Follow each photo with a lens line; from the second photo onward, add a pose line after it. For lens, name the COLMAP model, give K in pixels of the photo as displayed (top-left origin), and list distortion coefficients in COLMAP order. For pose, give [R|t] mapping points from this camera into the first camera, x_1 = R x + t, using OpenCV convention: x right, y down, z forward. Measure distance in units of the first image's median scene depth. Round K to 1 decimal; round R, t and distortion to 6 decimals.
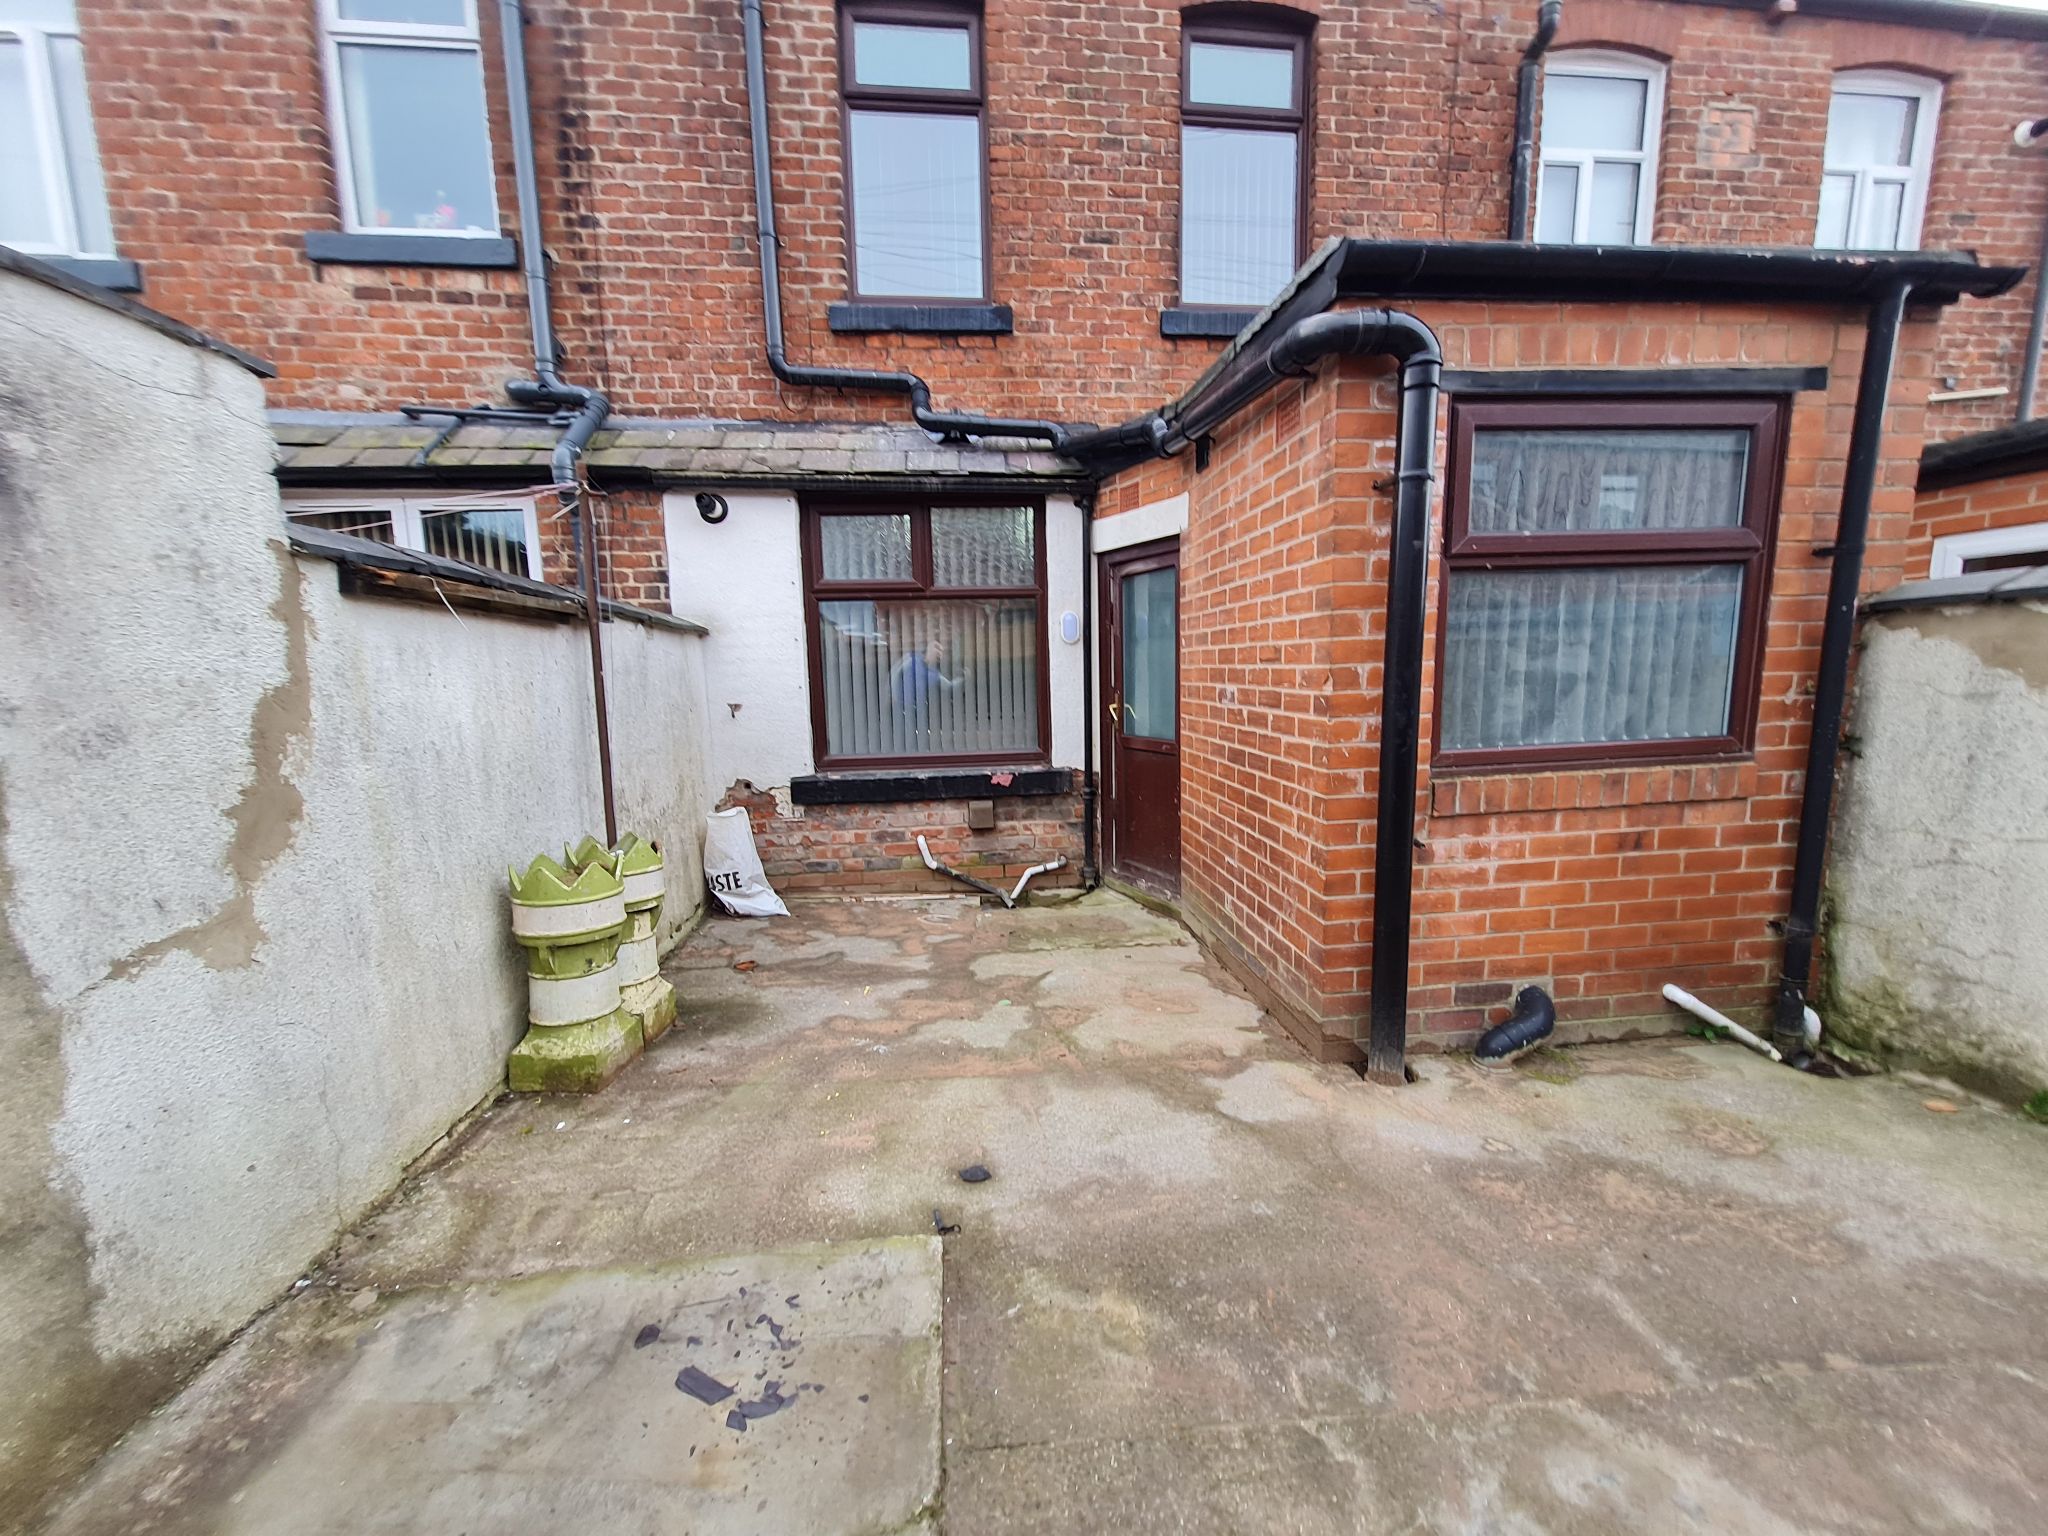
lens RADIAL K [[800.8, 0, 1033.3], [0, 800.8, 779.0], [0, 0, 1]] dist [0.000046, 0.003926]
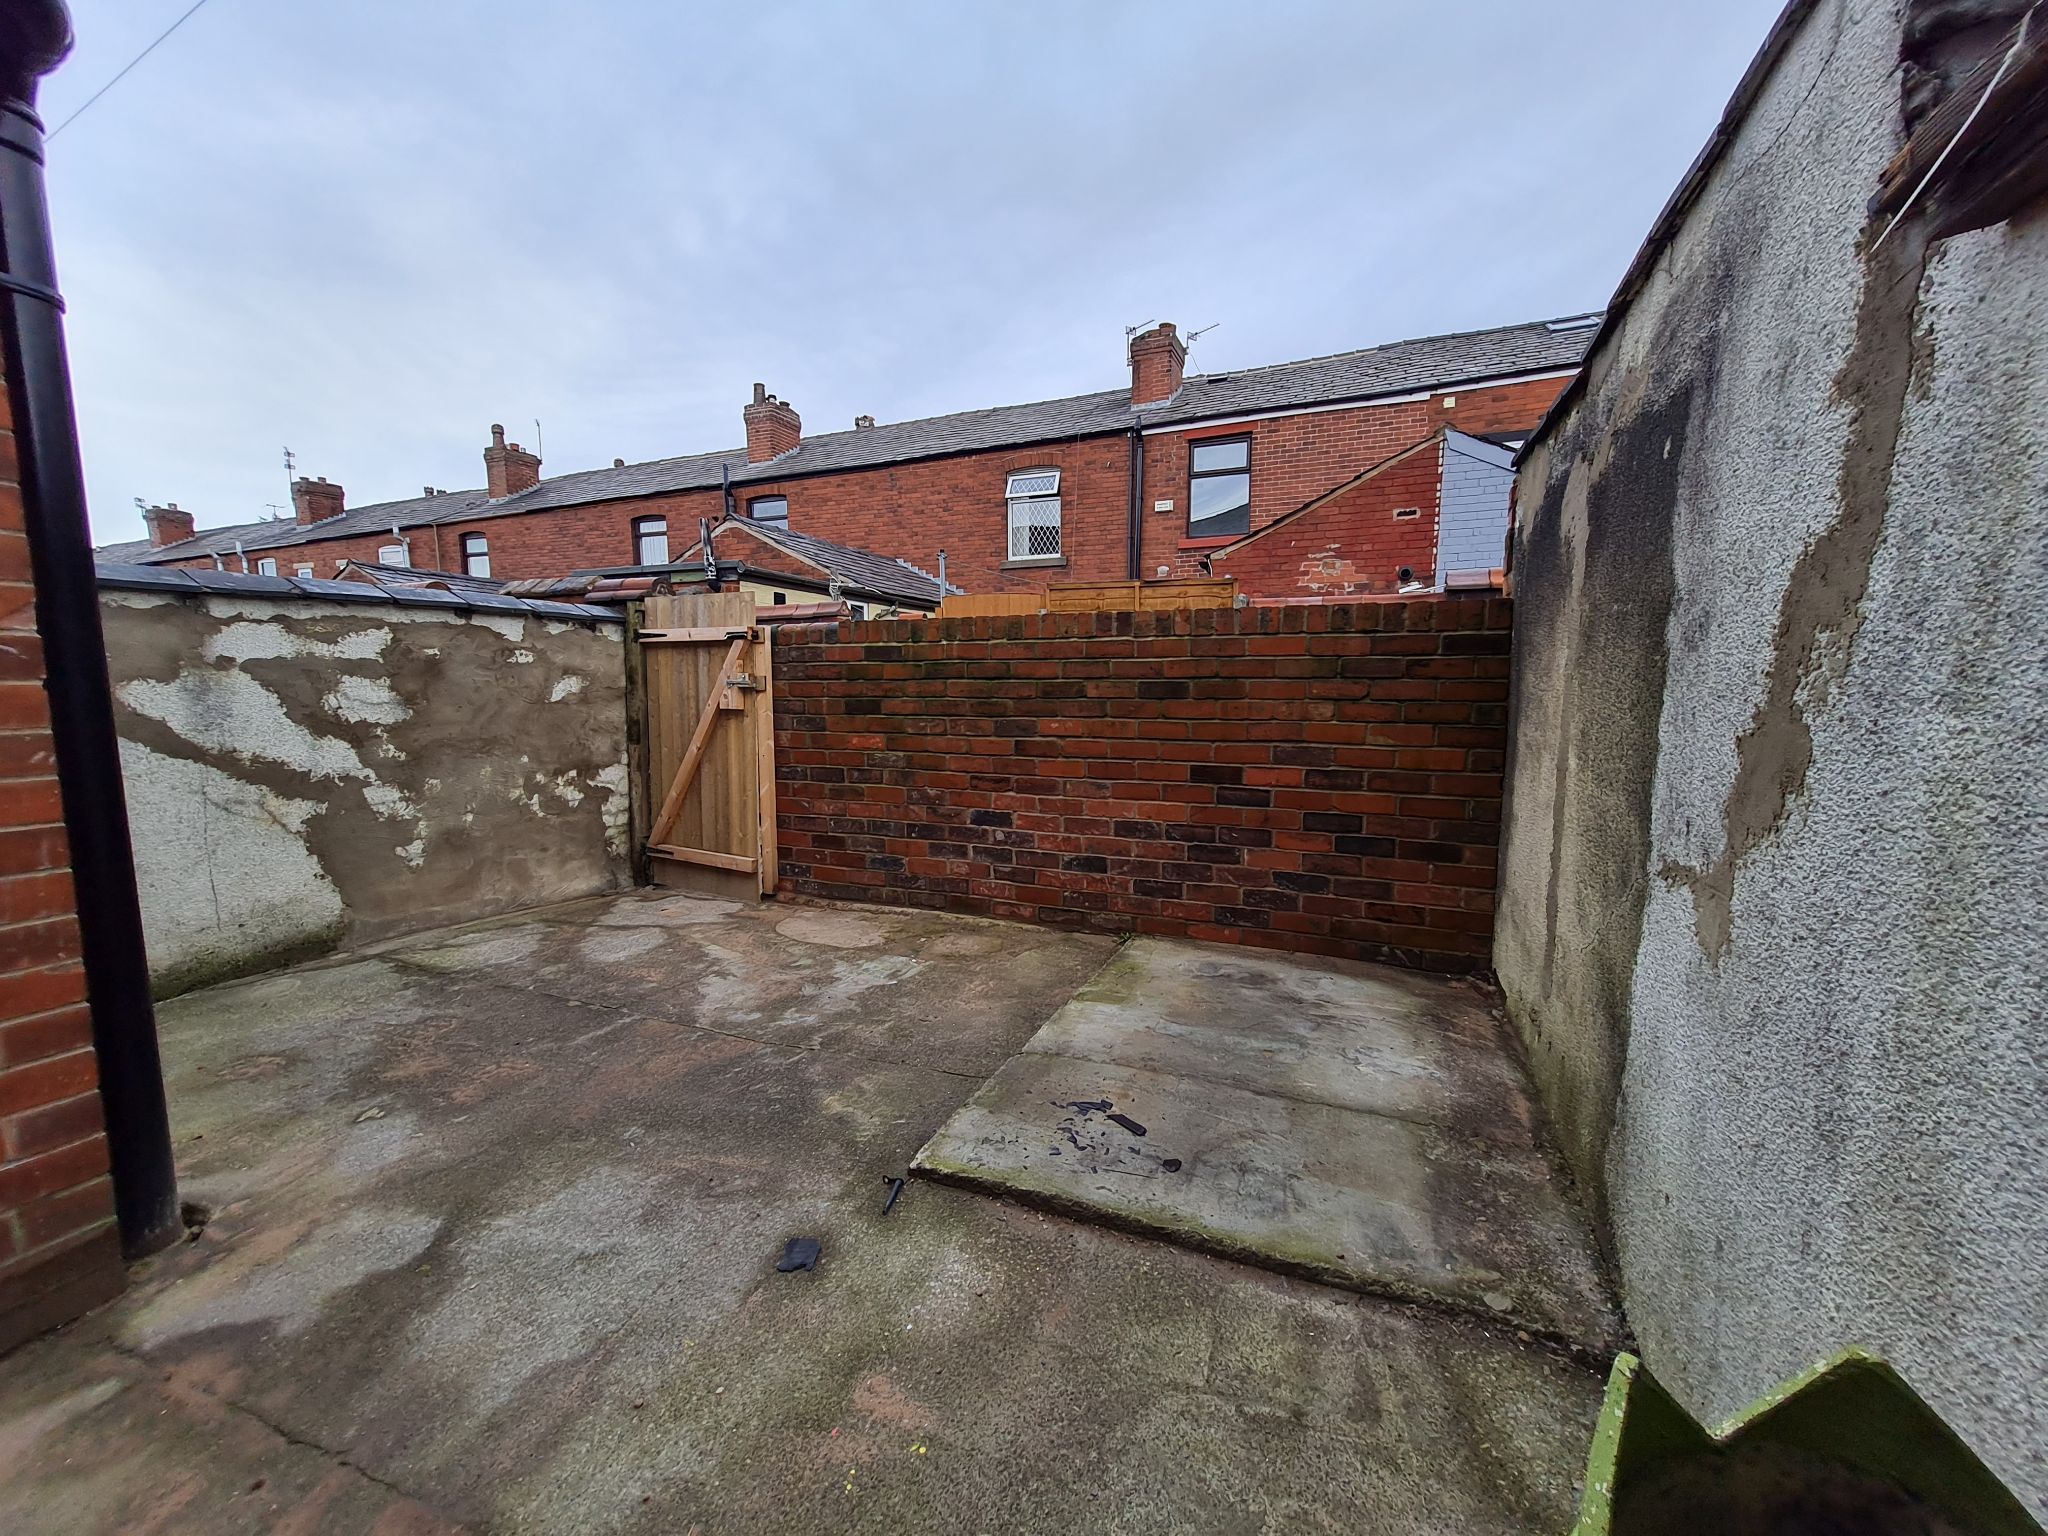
lens RADIAL K [[800.8, 0, 1033.3], [0, 800.8, 779.0], [0, 0, 1]] dist [0.000046, 0.003926]
pose [[-0.881189, -0.035506, 0.471430, -0.713601], [0.080778, 0.971204, 0.224137, -0.116873], [-0.465813, 0.235588, -0.852946, 1.678194]]
